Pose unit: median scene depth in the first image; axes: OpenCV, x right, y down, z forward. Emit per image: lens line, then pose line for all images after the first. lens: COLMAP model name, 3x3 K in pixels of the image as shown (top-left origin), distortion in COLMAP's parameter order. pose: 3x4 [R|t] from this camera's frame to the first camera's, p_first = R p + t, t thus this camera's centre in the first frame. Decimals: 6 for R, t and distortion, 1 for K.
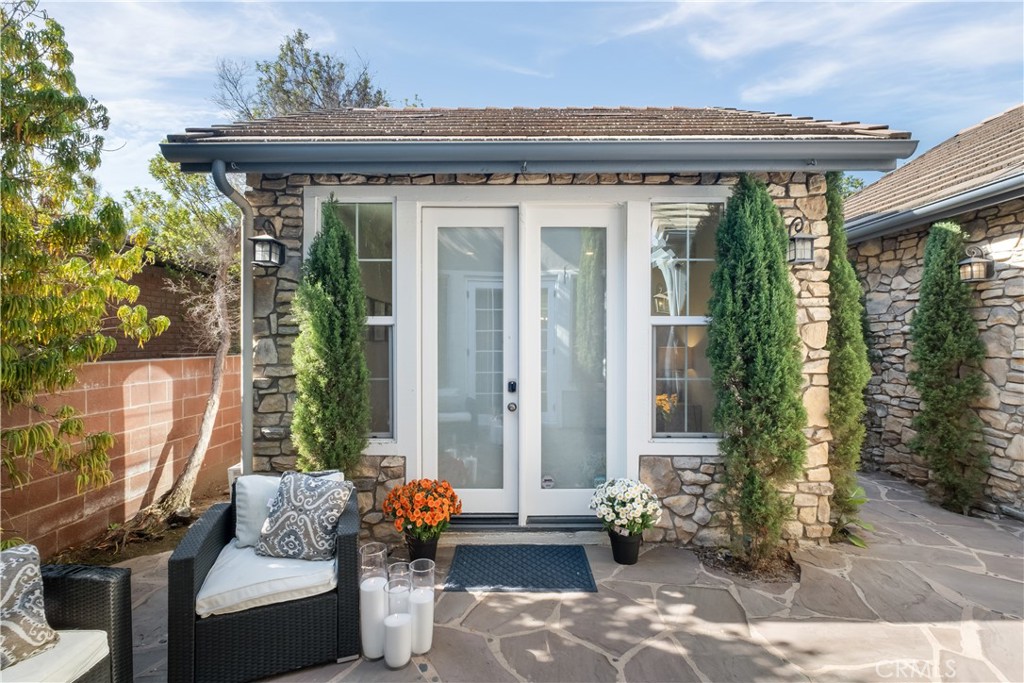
lens RADIAL K [[437.0, 0, 512.0], [0, 437.0, 341.5], [0, 0, 1]] dist [0.000866, -0.000268]
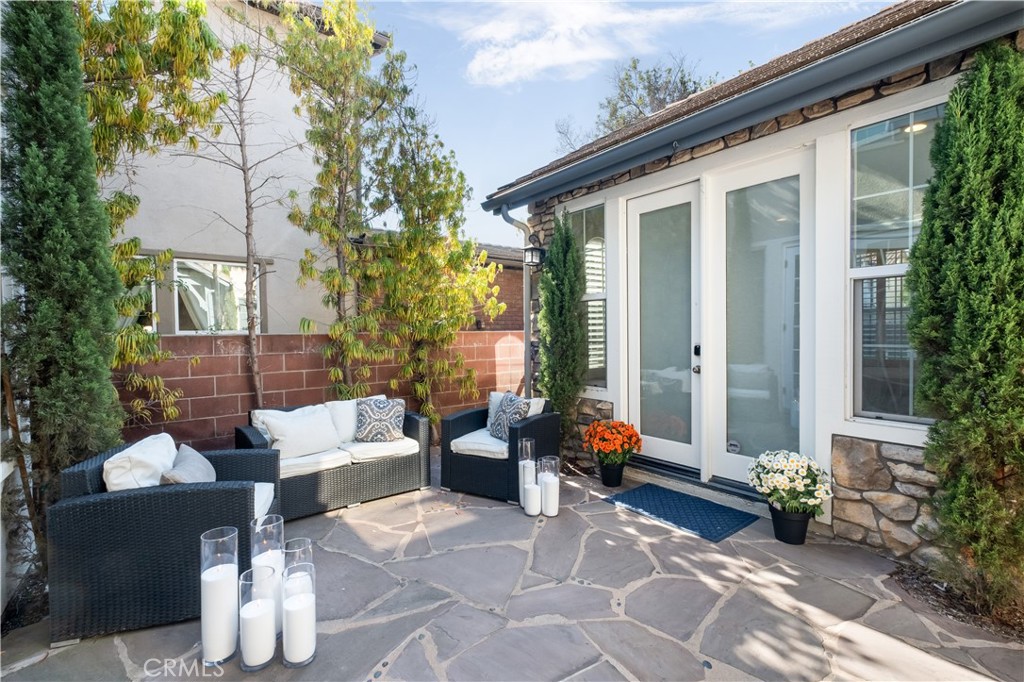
lens RADIAL K [[437.0, 0, 512.0], [0, 437.0, 341.0], [0, 0, 1]] dist [0.000866, -0.000268]
pose [[0.632175, 0.011435, -0.774742, 0.560814], [0.010785, 0.999664, 0.023555, 0.052481], [0.774751, -0.023246, 0.631839, -0.020197]]
